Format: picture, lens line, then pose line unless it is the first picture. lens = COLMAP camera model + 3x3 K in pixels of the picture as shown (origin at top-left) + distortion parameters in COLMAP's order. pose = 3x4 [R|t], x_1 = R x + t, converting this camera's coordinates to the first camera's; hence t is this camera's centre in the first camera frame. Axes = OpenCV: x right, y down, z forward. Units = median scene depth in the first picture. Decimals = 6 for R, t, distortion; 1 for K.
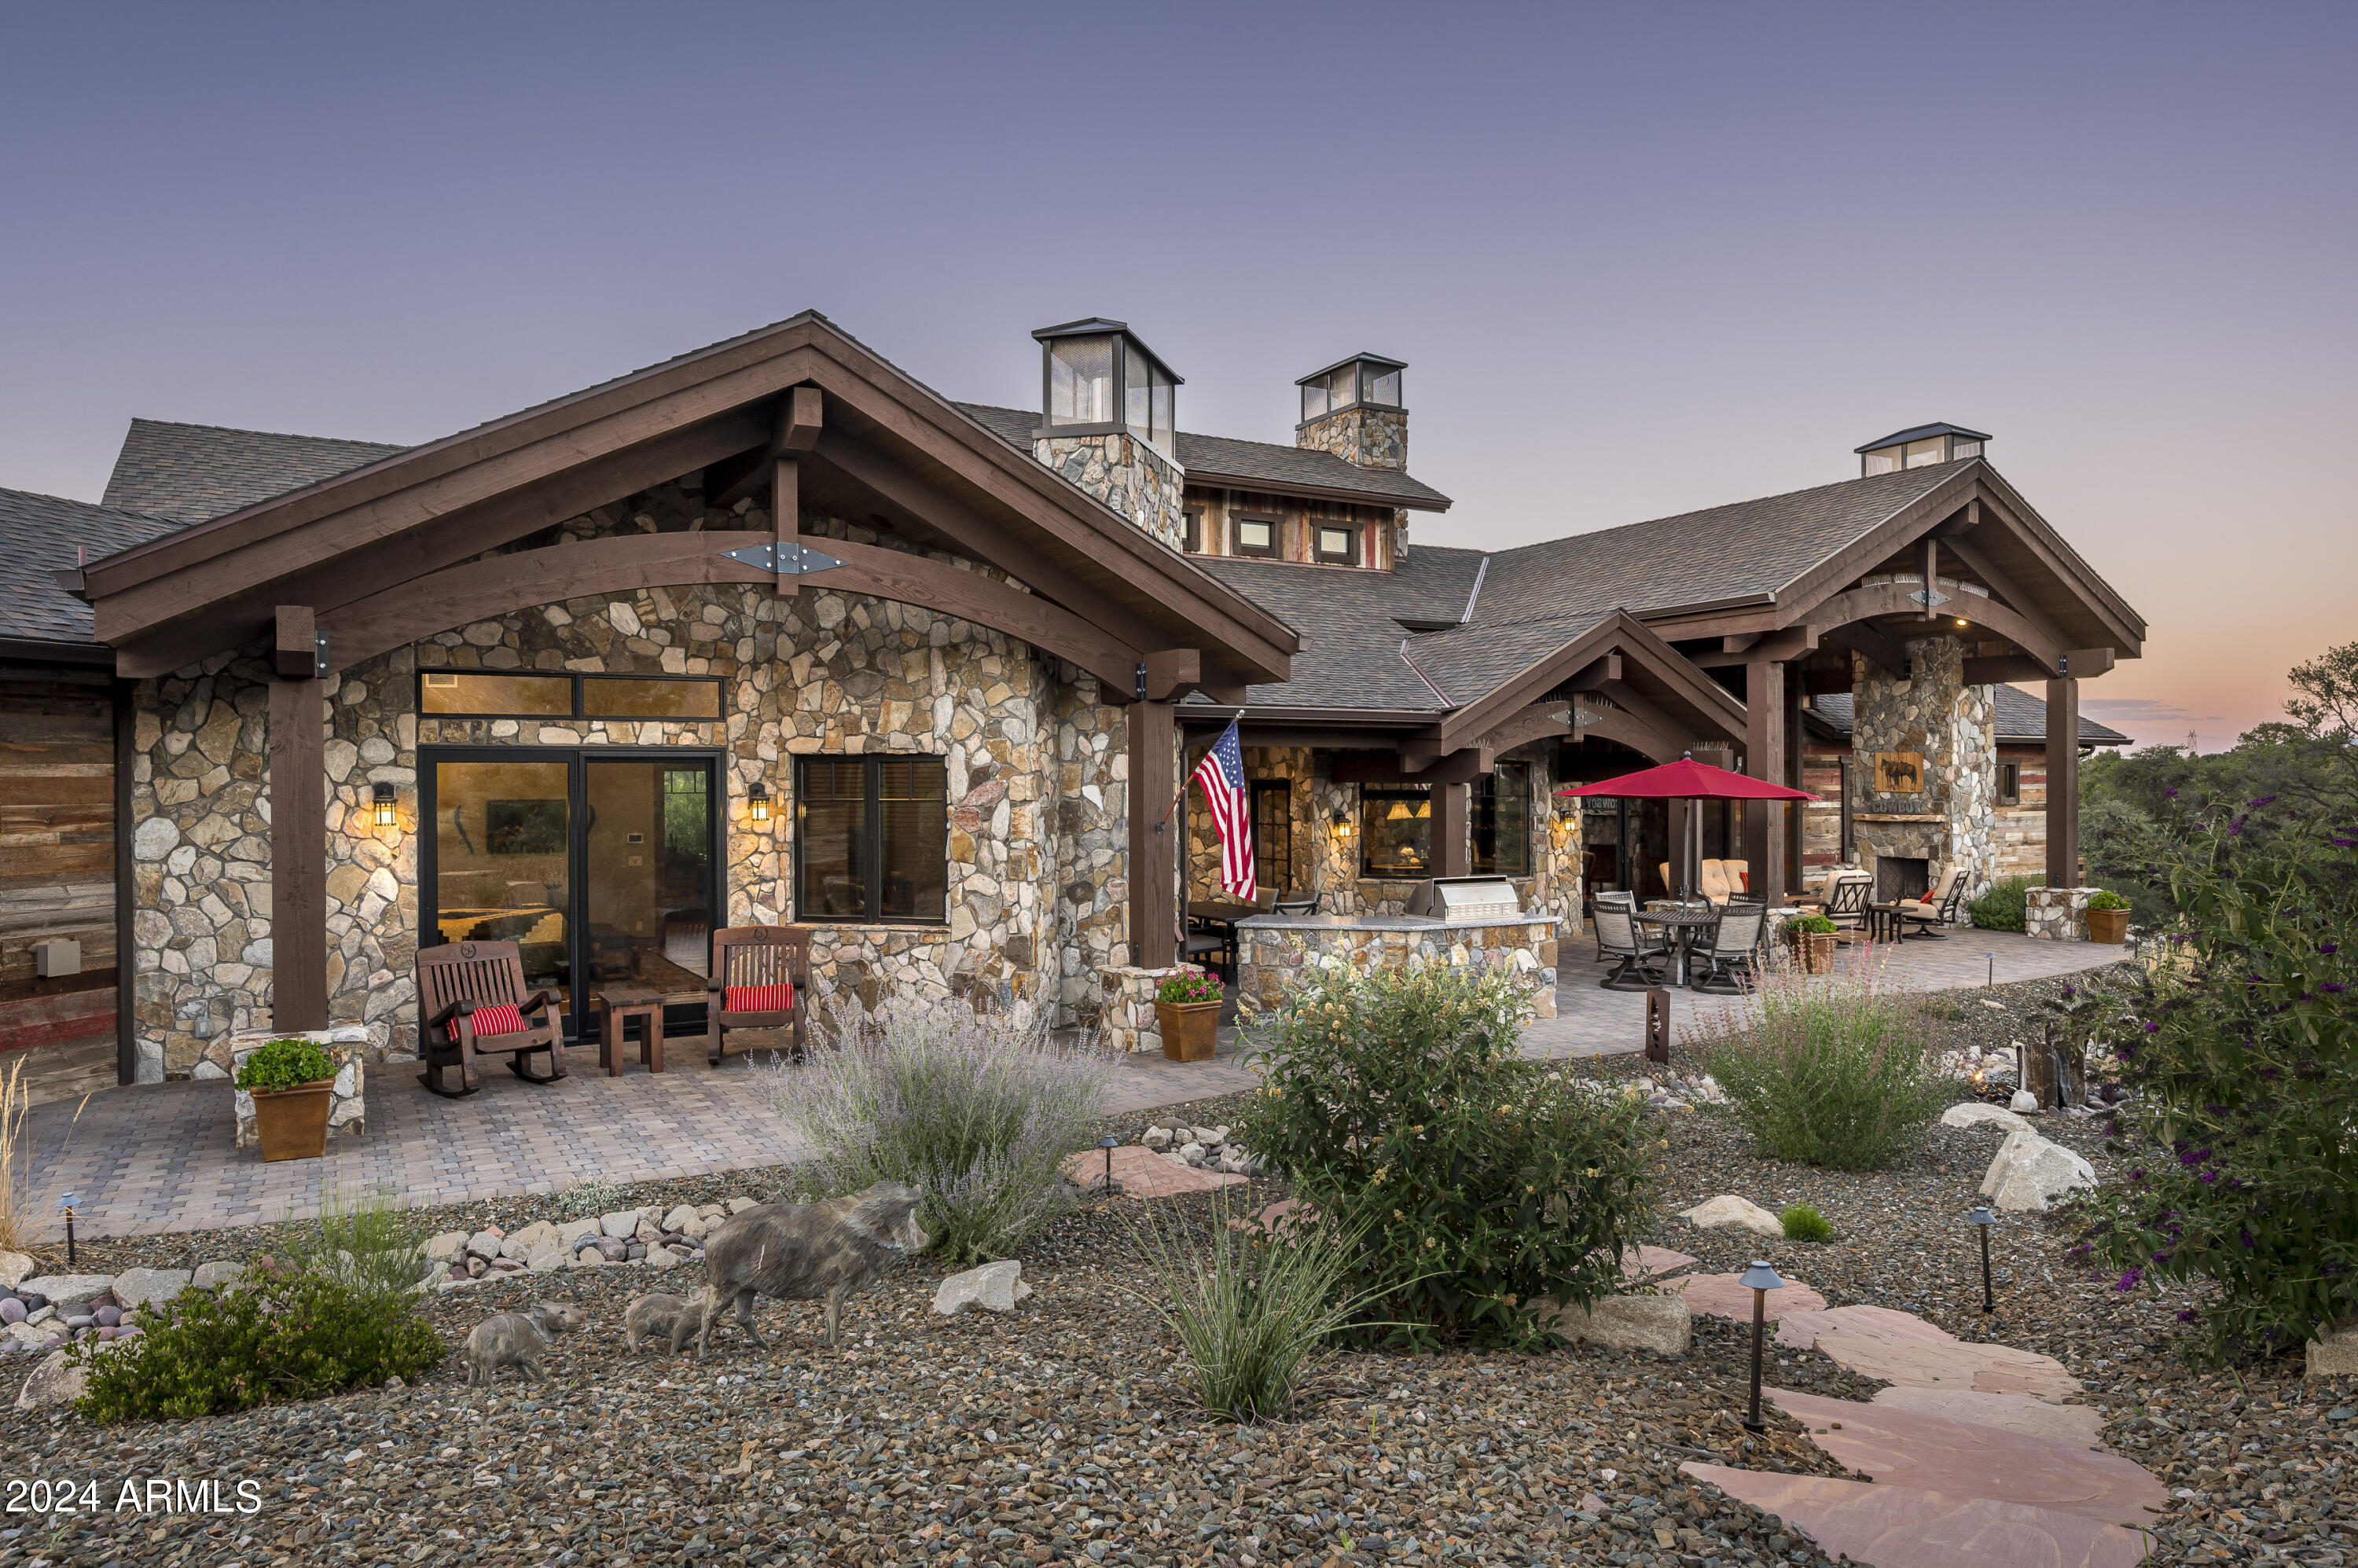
lens RADIAL K [[1487.5, 0, 1190.7], [0, 1487.5, 792.3], [0, 0, 1]] dist [-0.003419, -0.000499]
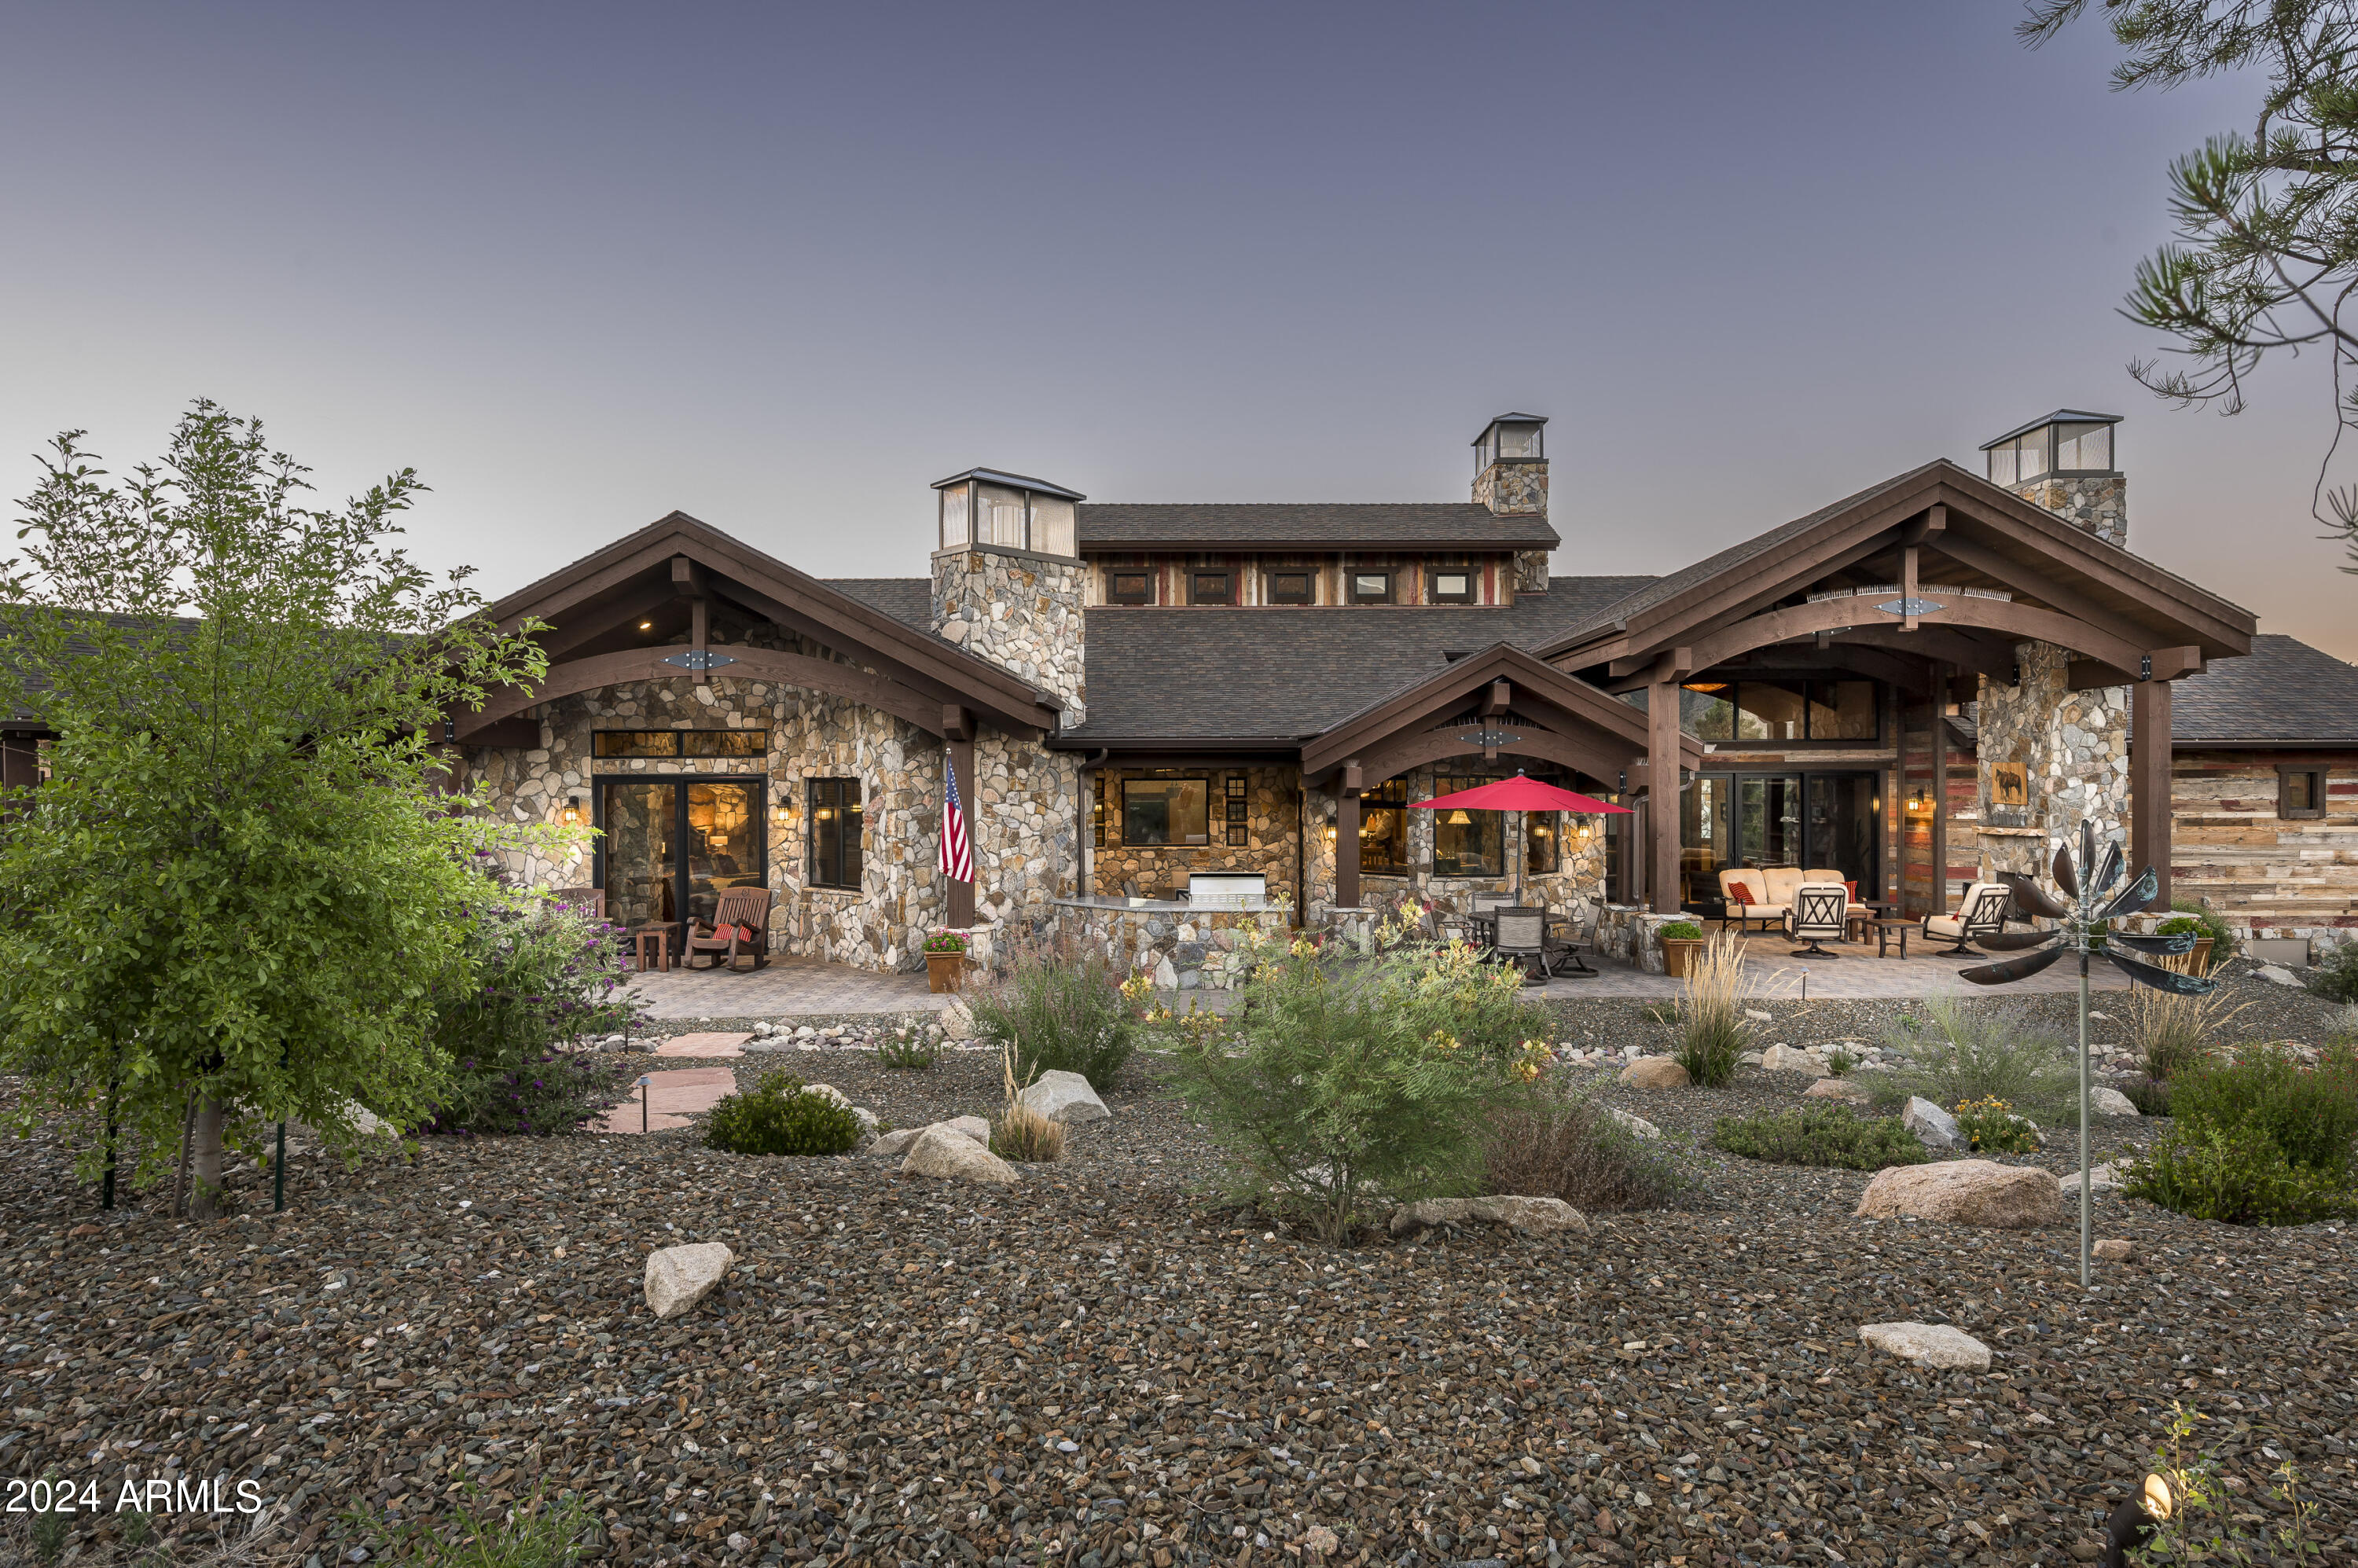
lens RADIAL K [[1301.8, 0, 1188.8], [0, 1301.8, 789.4], [0, 0, 1]] dist [-0.001658, -0.001305]
pose [[0.866912, 0.002290, -0.498456, 0.735191], [-0.002266, 0.999997, 0.000654, -0.014952], [0.498456, 0.000562, 0.866915, 0.028153]]
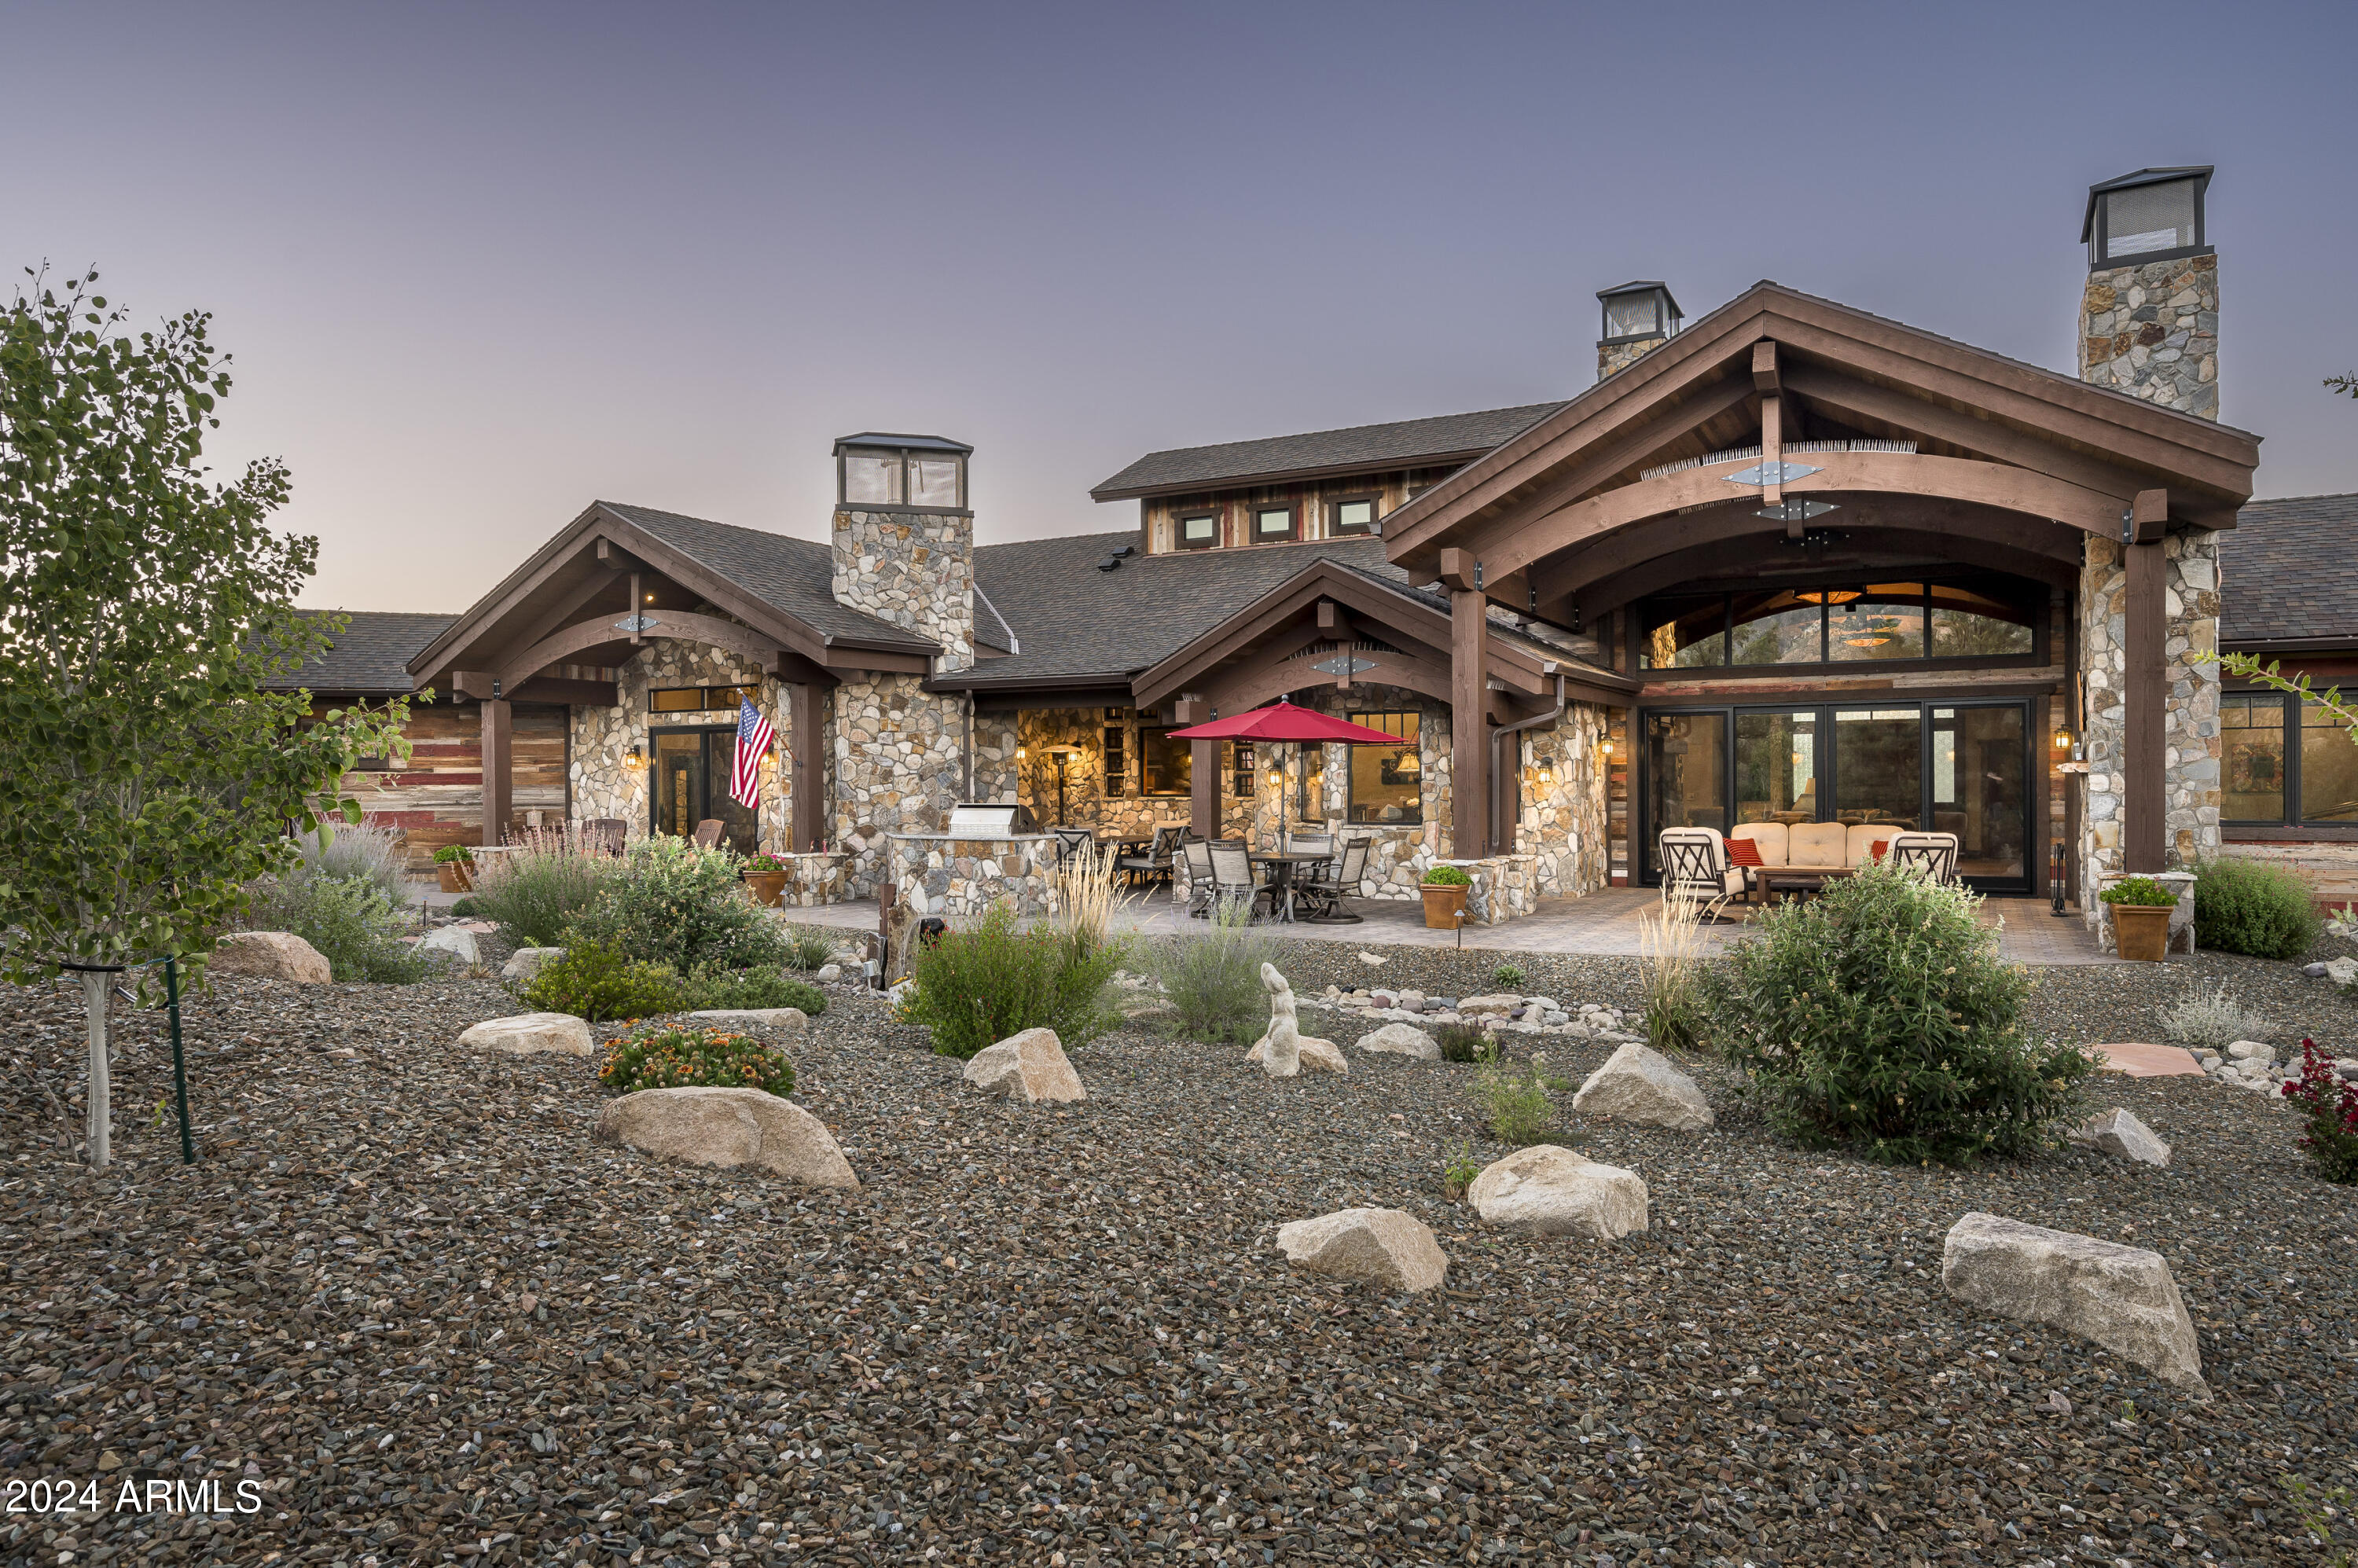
lens RADIAL K [[1487.5, 0, 1180.8], [0, 1487.5, 781.7], [0, 0, 1]] dist [-0.003419, -0.000499]
pose [[0.519674, -0.000579, -0.854364, 1.423692], [-0.000360, 1.000000, -0.000897, 0.040323], [0.854364, 0.000773, 0.519674, 0.490634]]
